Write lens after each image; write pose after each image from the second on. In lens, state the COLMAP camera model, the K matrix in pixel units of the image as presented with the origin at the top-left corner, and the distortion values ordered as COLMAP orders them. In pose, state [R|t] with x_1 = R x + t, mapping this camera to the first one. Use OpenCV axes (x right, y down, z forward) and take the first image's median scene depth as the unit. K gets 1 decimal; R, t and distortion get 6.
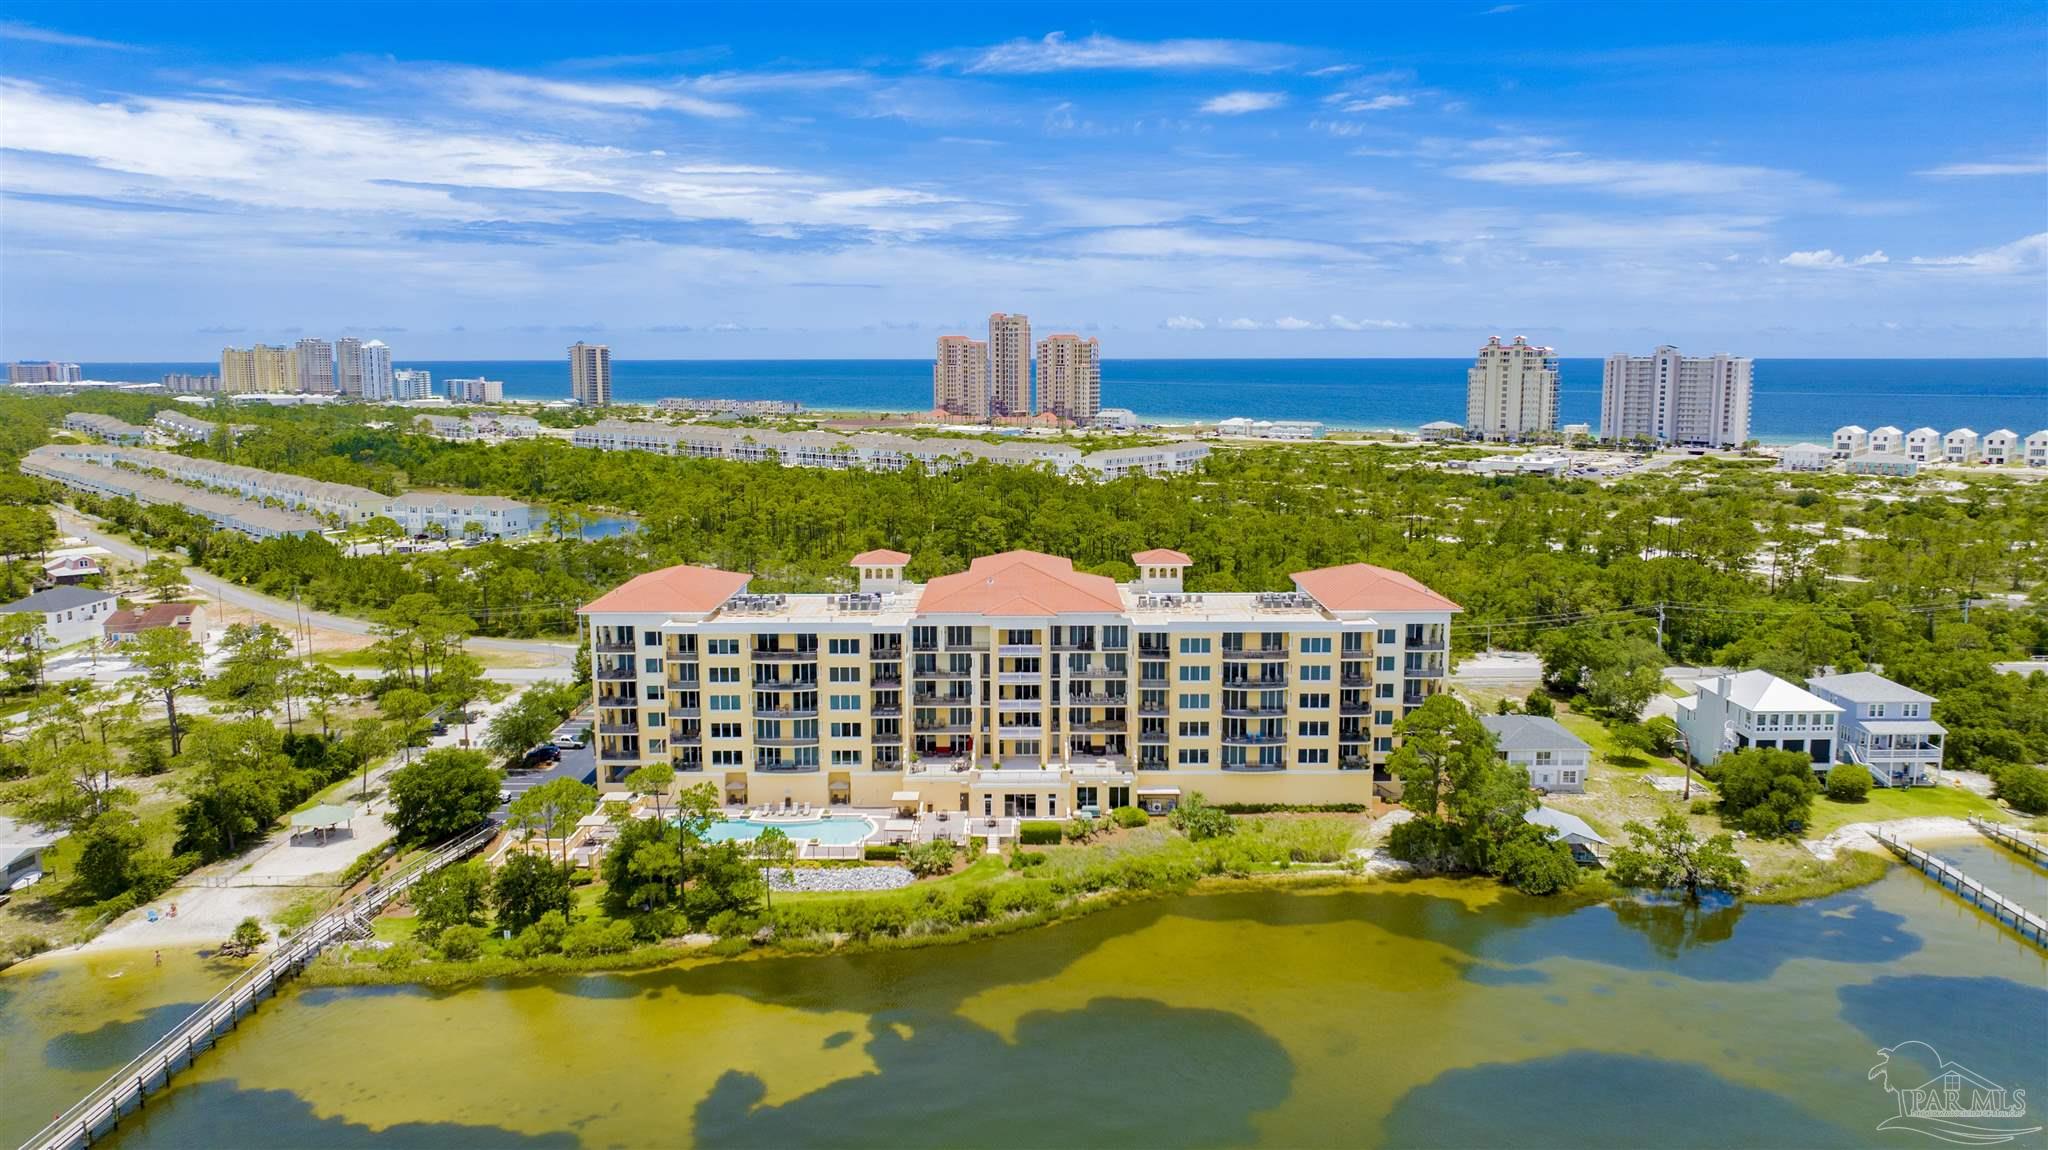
lens RADIAL K [[1434.0, 0, 1028.5], [0, 1434.0, 556.7], [0, 0, 1]] dist [-0.028591, 0.017065]
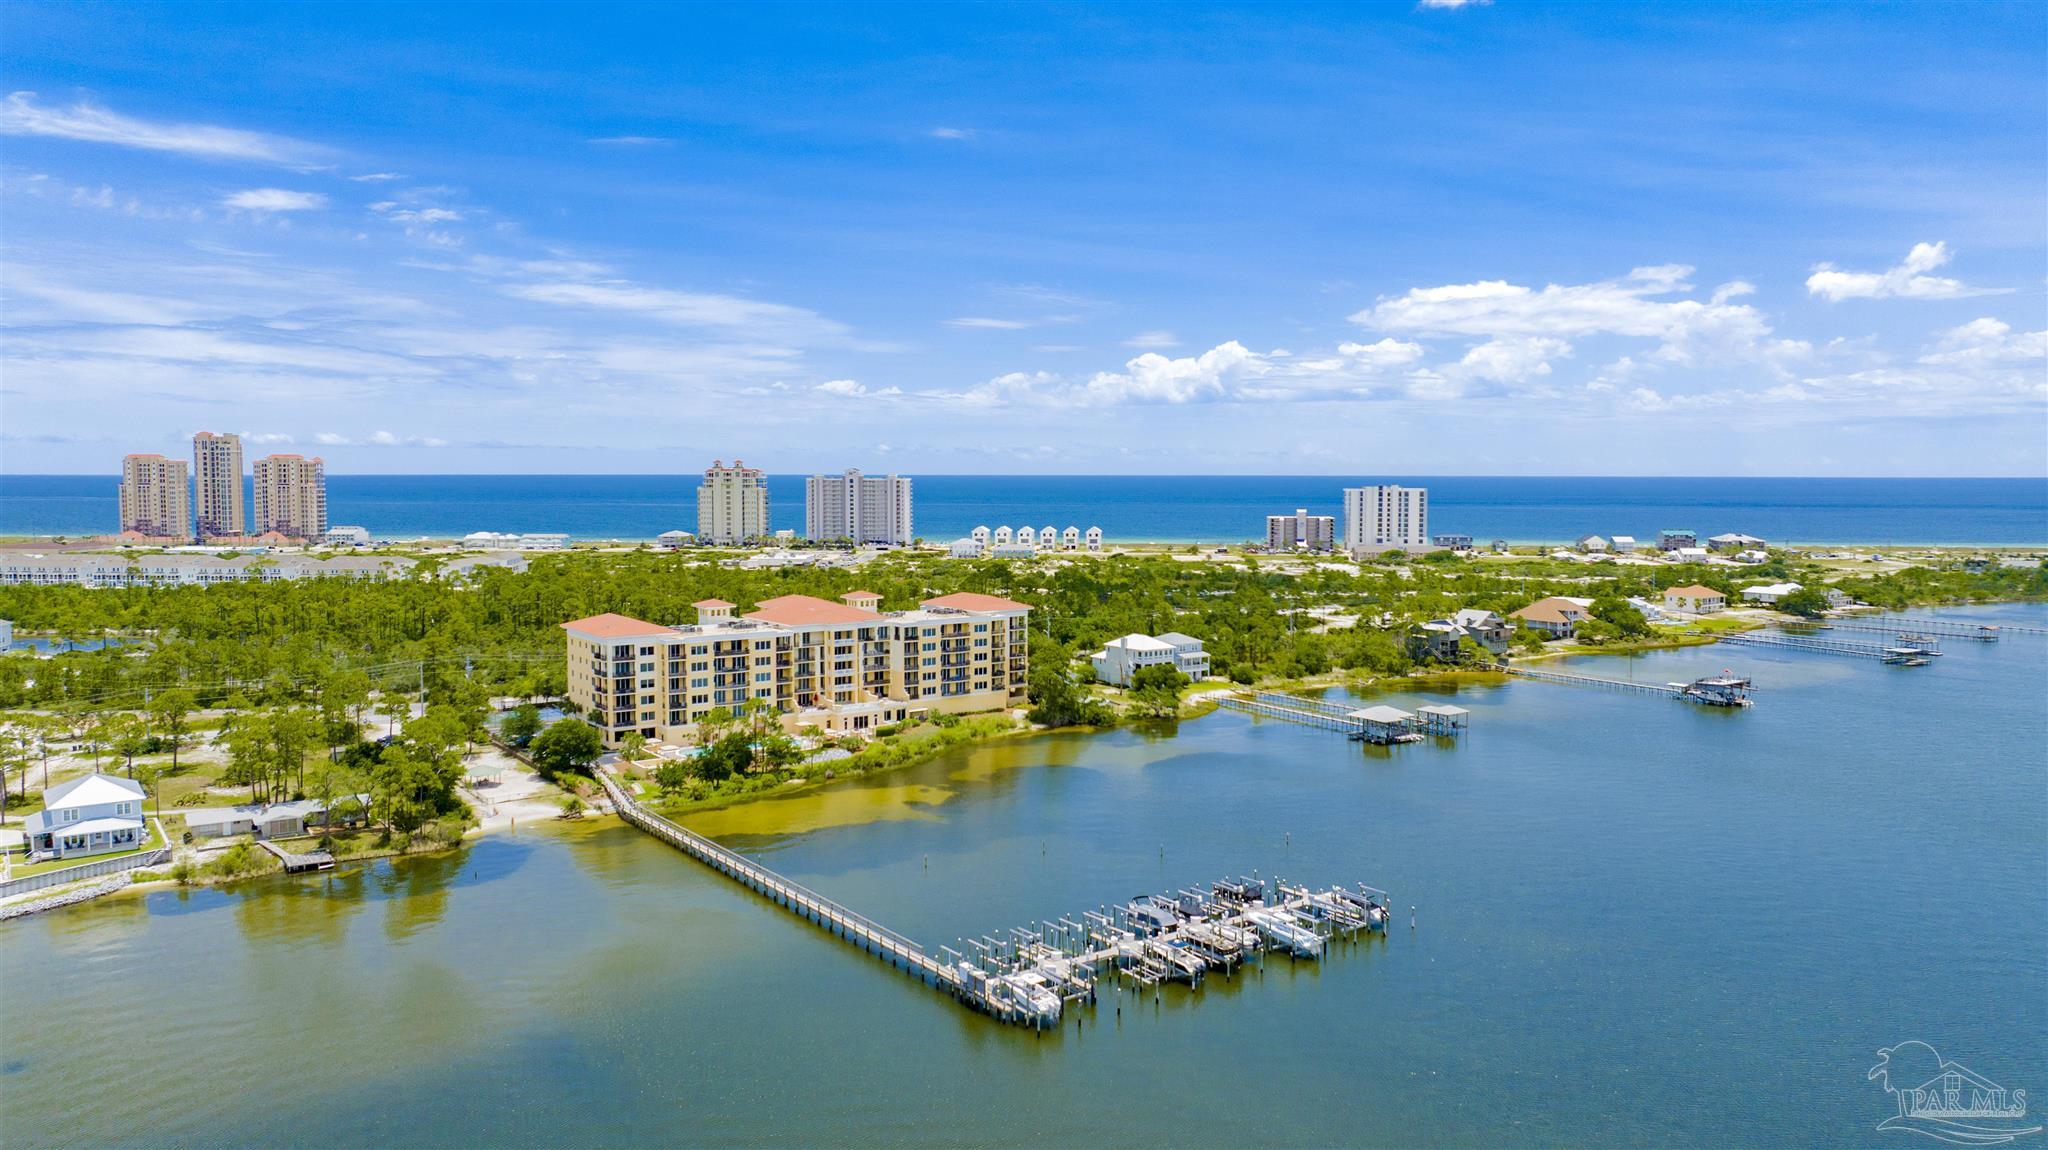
lens RADIAL K [[1434.0, 0, 1032.9], [0, 1434.0, 573.3], [0, 0, 1]] dist [-0.028591, 0.017065]
pose [[0.804048, -0.037582, 0.593376, -0.815057], [0.078446, 0.995981, -0.043217, 0.068535], [-0.589367, 0.081296, 0.803765, -0.574291]]
